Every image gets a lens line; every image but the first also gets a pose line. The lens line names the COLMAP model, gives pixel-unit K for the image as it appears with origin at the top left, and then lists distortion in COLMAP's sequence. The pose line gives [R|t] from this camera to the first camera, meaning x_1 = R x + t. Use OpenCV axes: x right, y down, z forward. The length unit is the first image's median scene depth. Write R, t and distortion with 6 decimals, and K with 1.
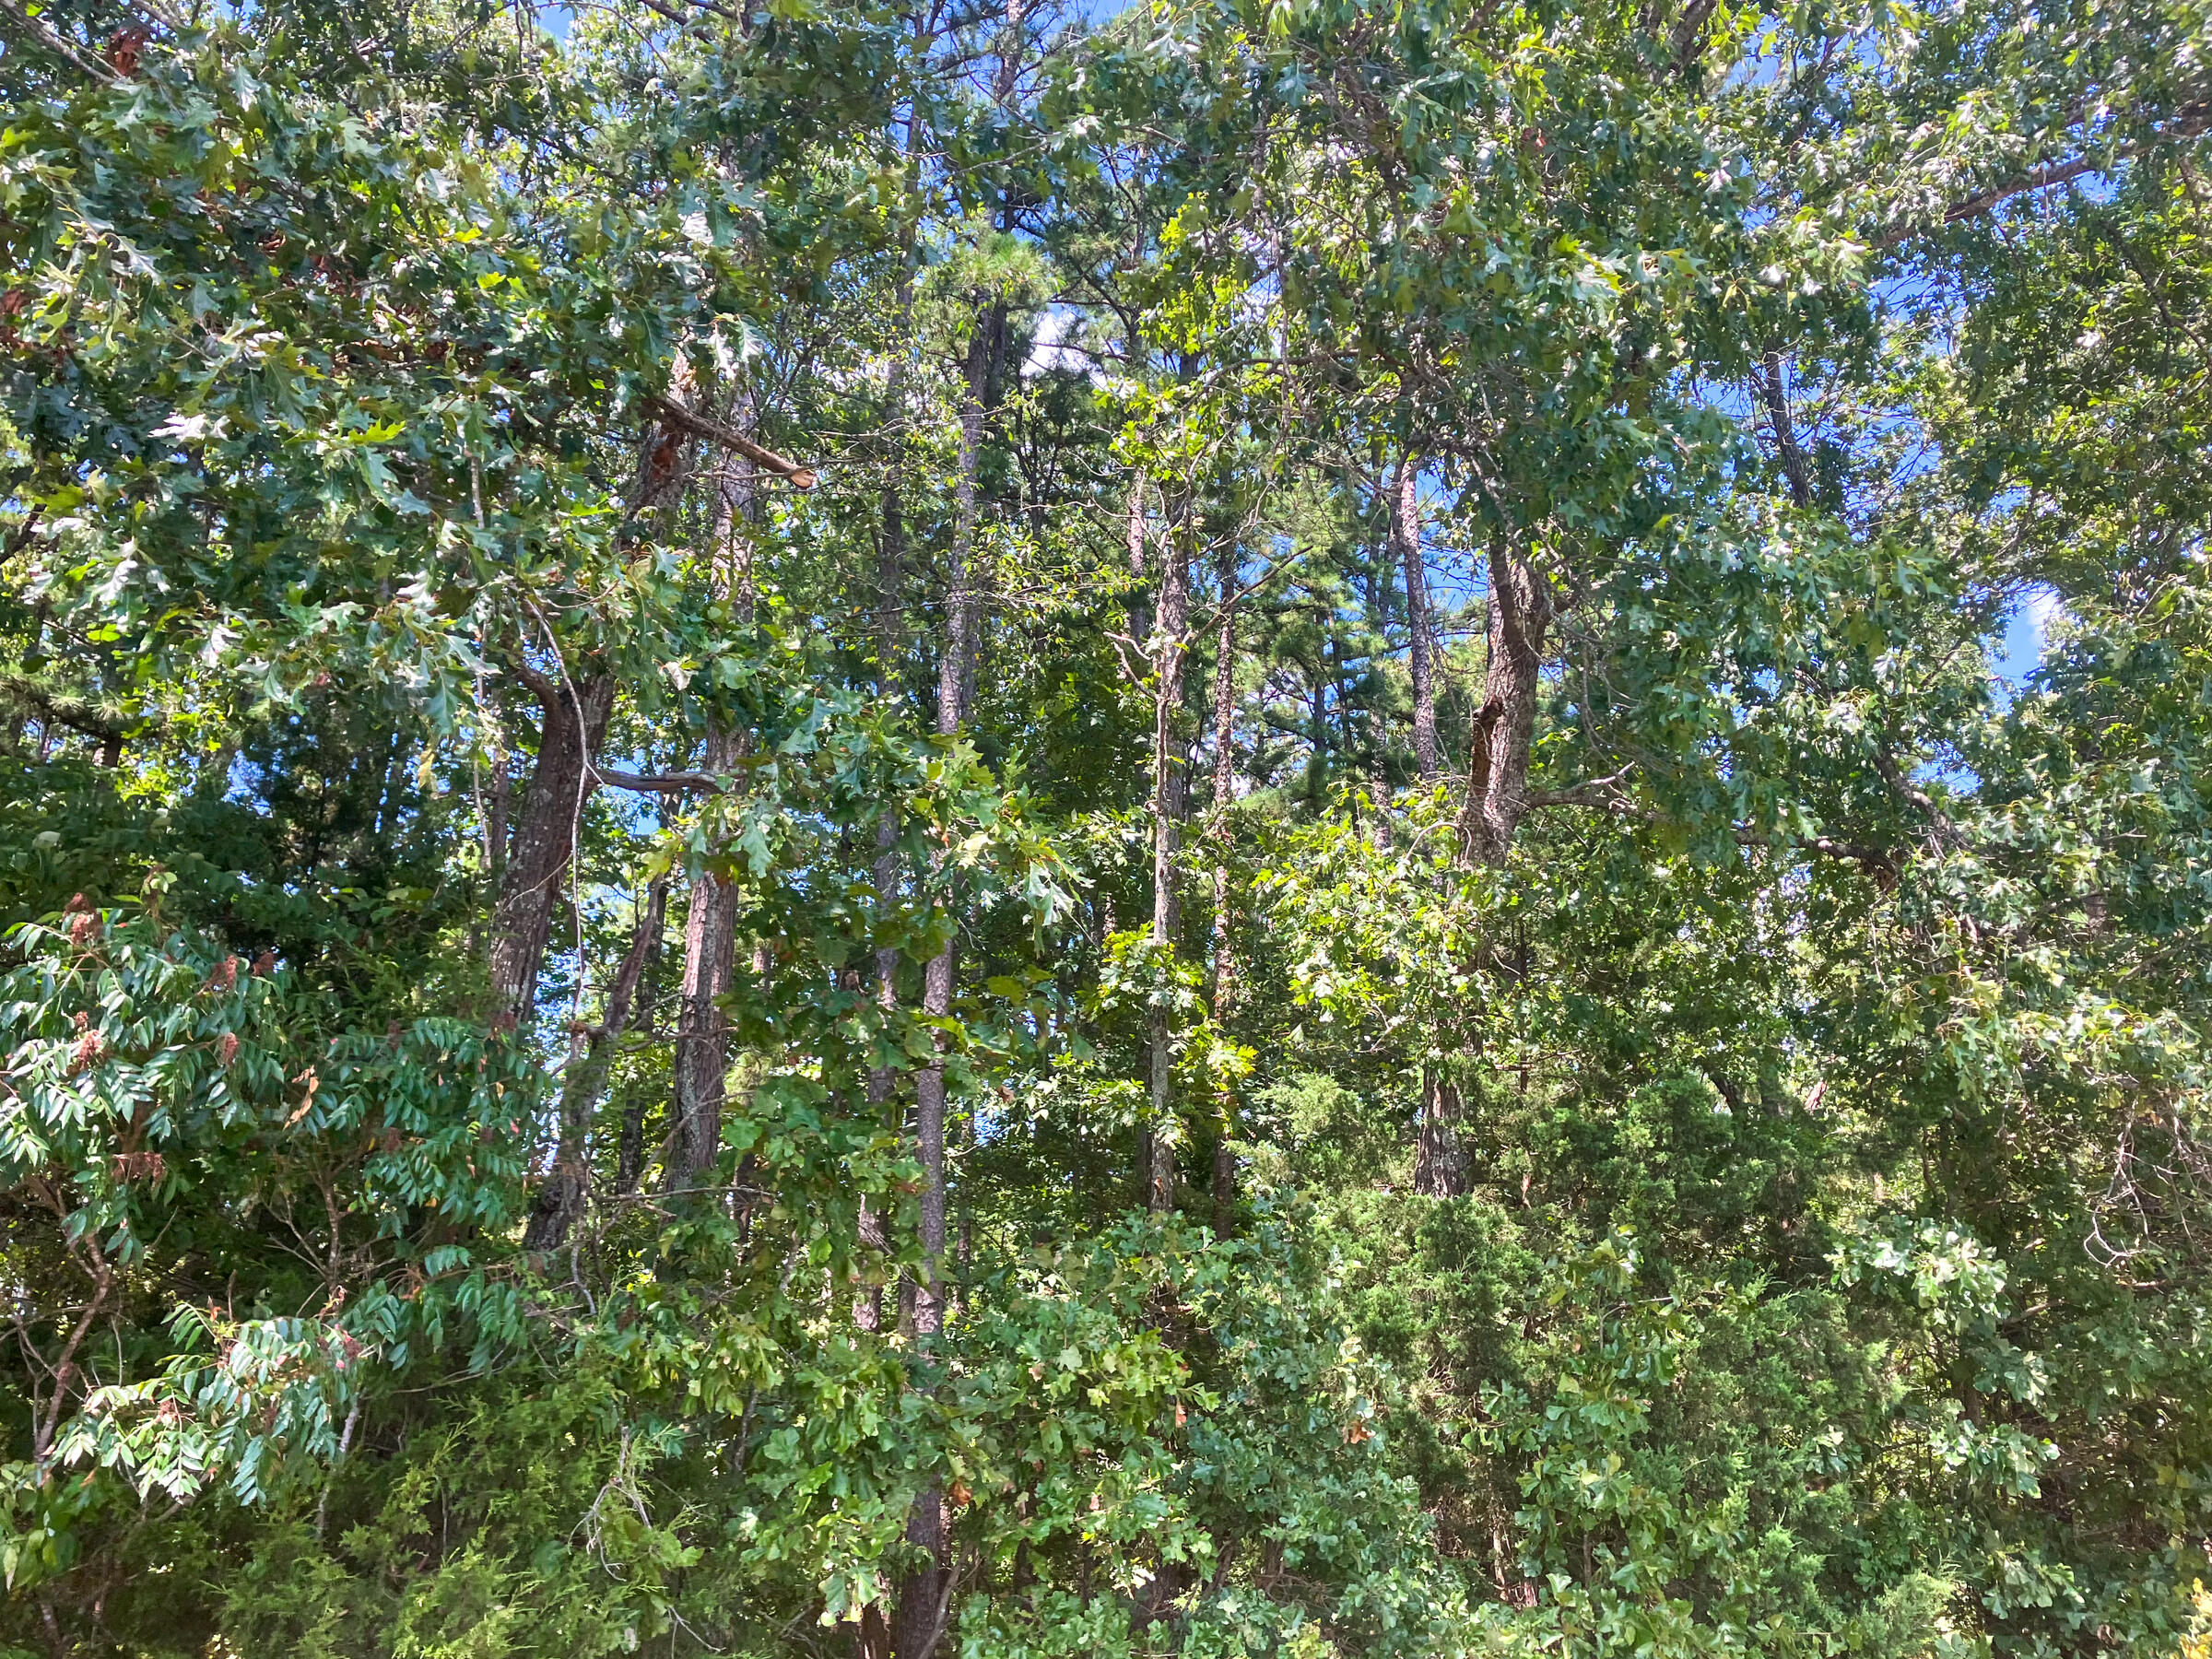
lens RADIAL K [[1830.7, 0, 1104.0], [0, 1830.7, 904.7], [0, 0, 1]] dist [0.103866, -0.192558]
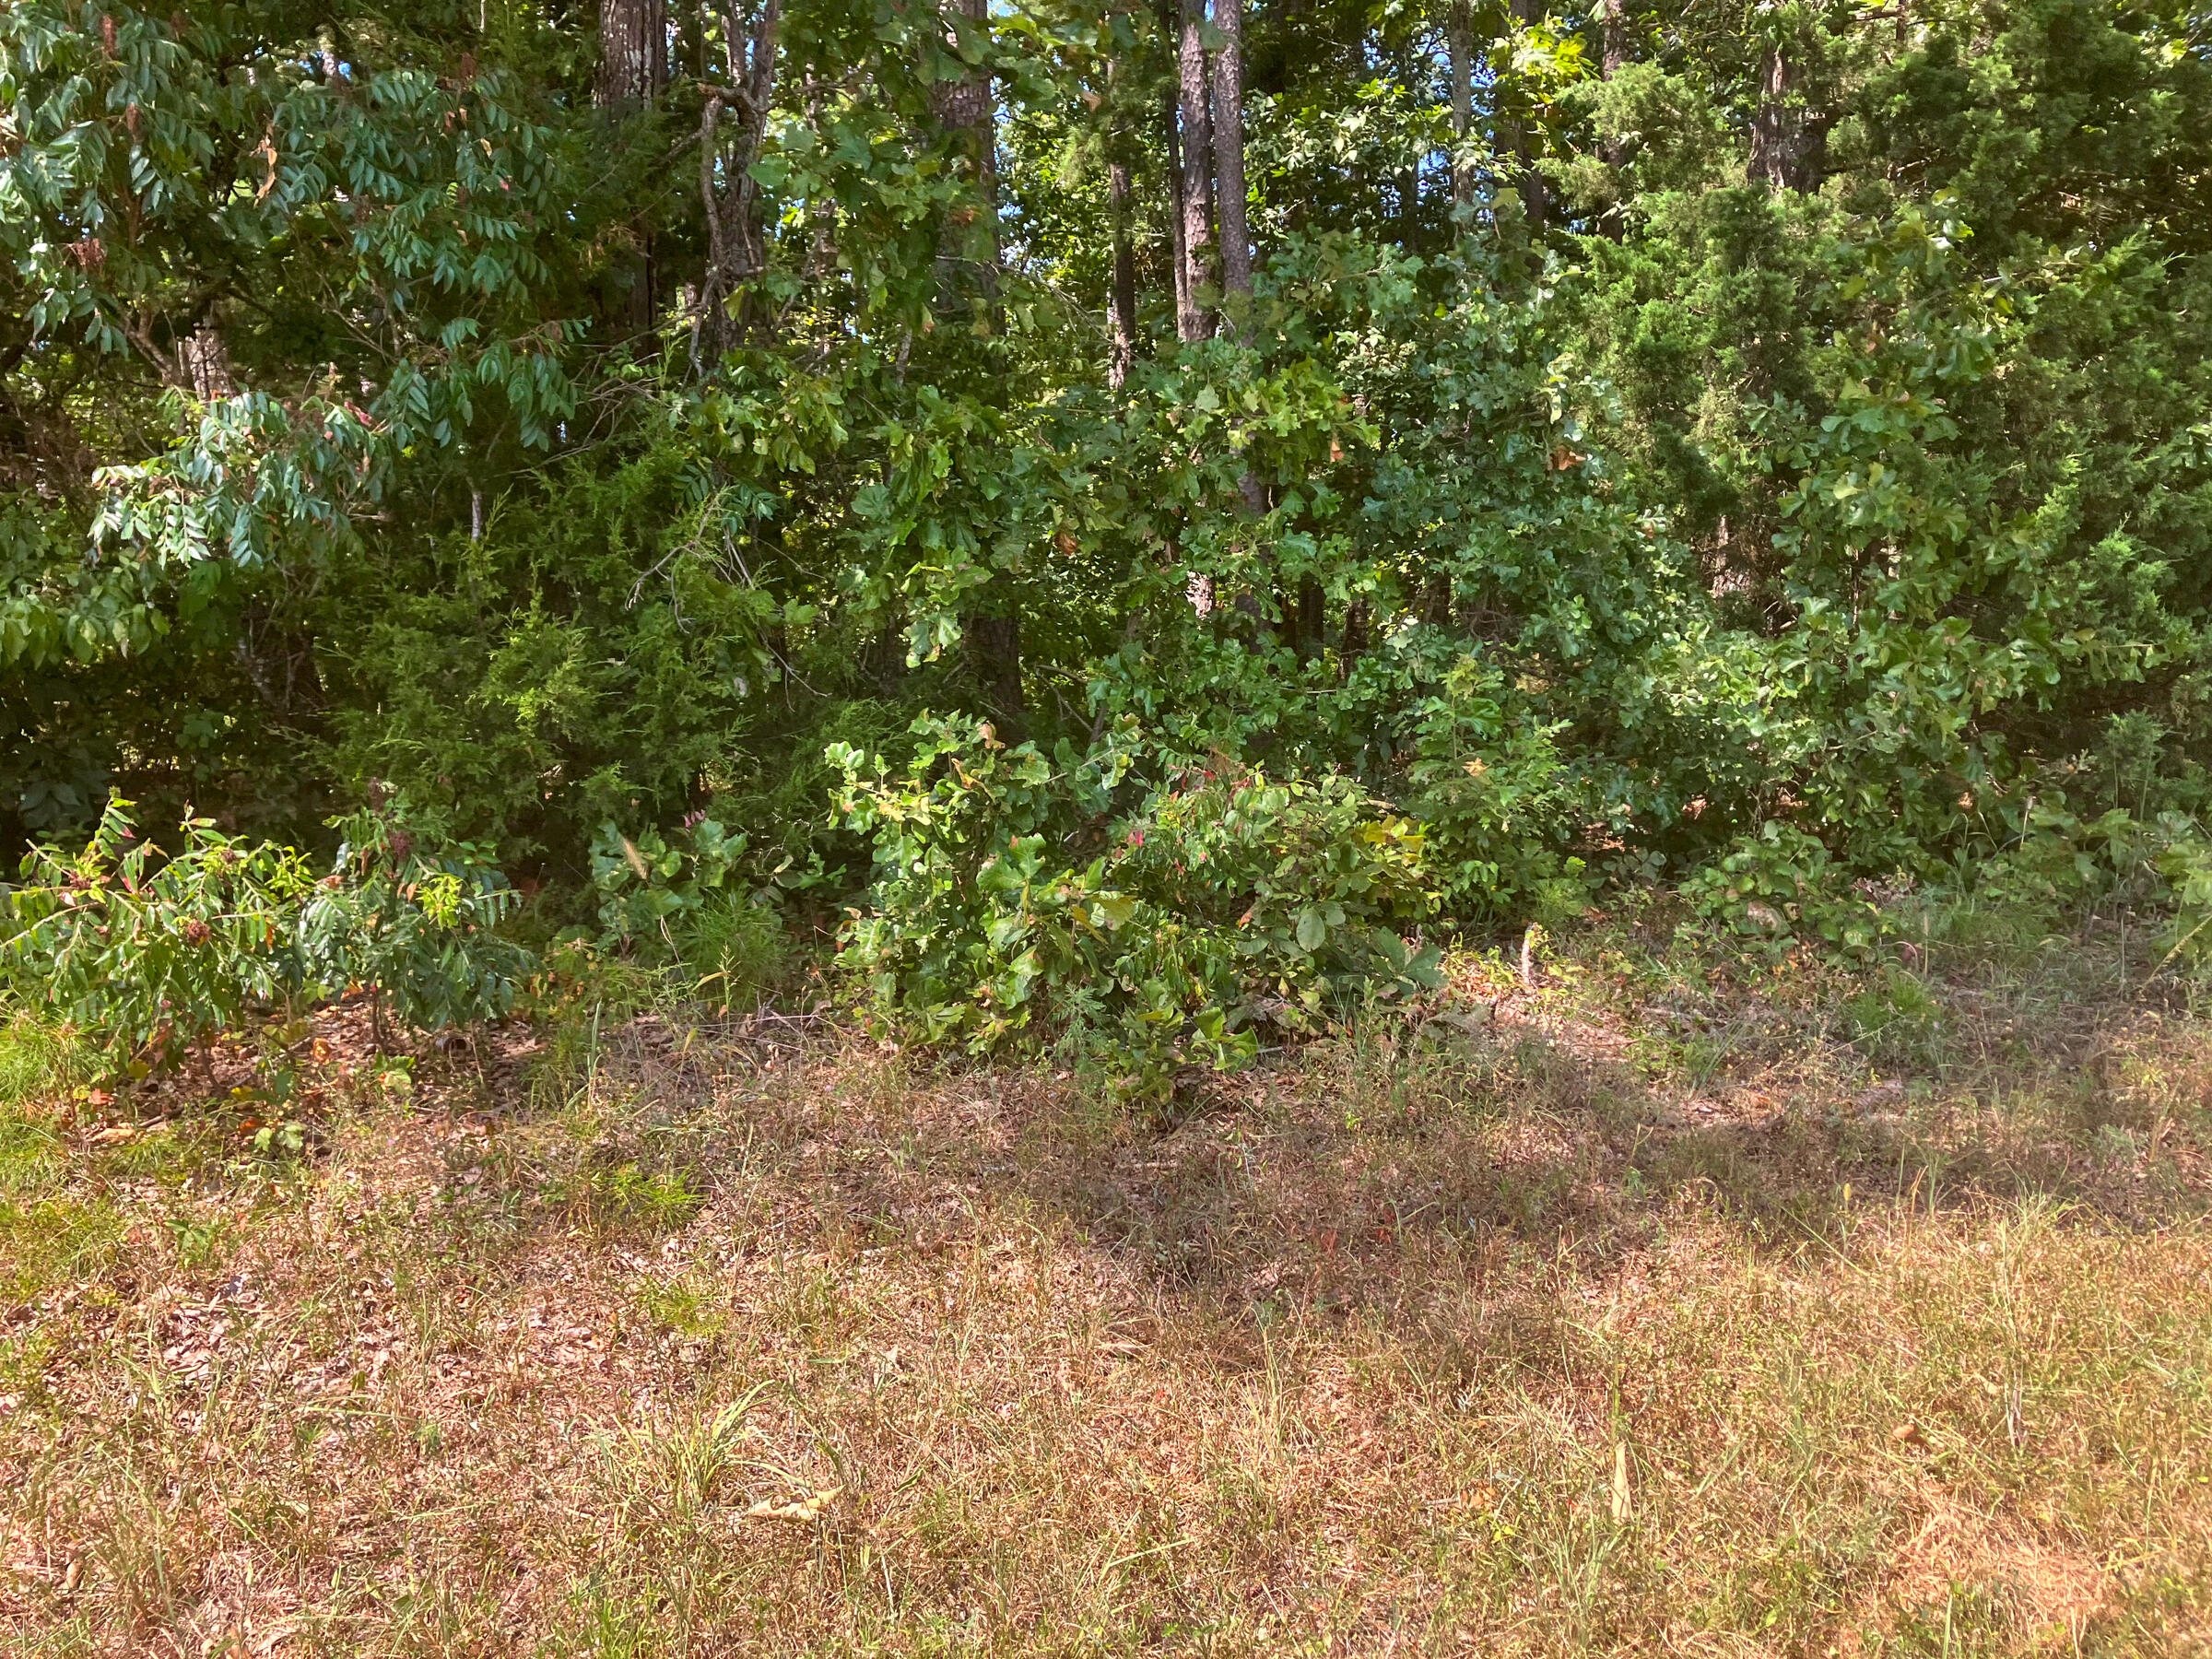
lens RADIAL K [[1779.6, 0, 1095.6], [0, 1779.6, 821.5], [0, 0, 1]] dist [0.009091, 0.006179]
pose [[0.952812, -0.006070, -0.303501, 0.196849], [0.134699, 0.904435, 0.404787, 0.066870], [0.272041, -0.426568, 0.862574, 0.116765]]
